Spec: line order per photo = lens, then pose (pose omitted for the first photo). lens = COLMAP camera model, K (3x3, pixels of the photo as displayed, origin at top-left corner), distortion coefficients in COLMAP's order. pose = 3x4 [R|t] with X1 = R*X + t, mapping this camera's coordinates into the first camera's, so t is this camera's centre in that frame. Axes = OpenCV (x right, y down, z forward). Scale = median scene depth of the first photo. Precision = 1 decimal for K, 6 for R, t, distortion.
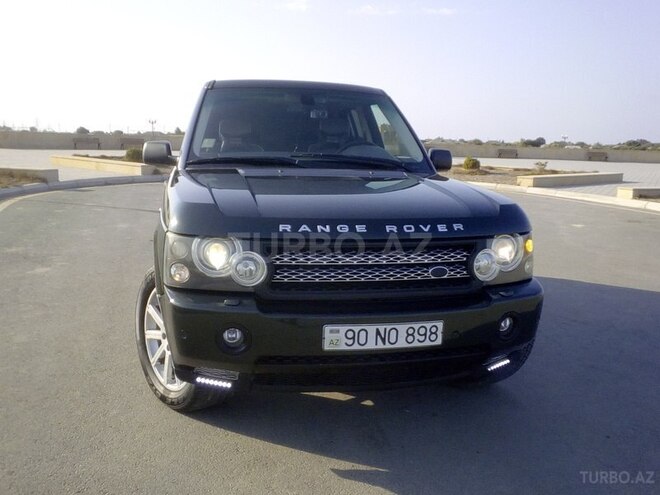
lens RADIAL K [[628.4, 0, 333.5], [0, 628.4, 249.7], [0, 0, 1]] dist [-0.016133, 0.000000]
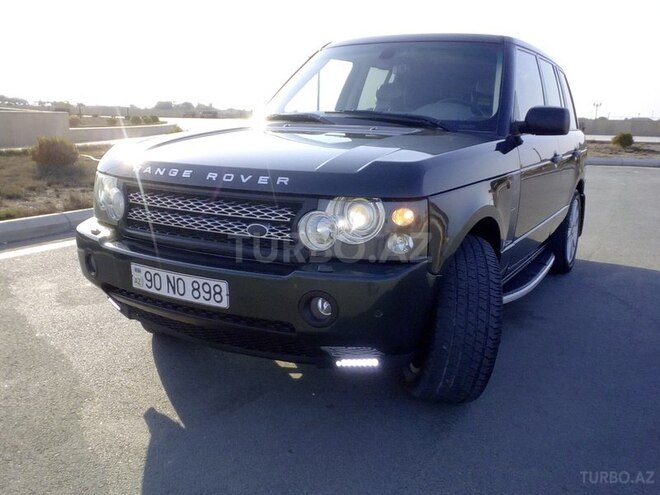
lens RADIAL K [[628.4, 0, 328.1], [0, 628.4, 249.1], [0, 0, 1]] dist [-0.016133, 0.000000]
pose [[0.728855, 0.133570, -0.671513, 0.876092], [-0.121243, 0.990465, 0.065416, -0.008094], [0.673848, 0.033738, 0.738099, 0.440987]]
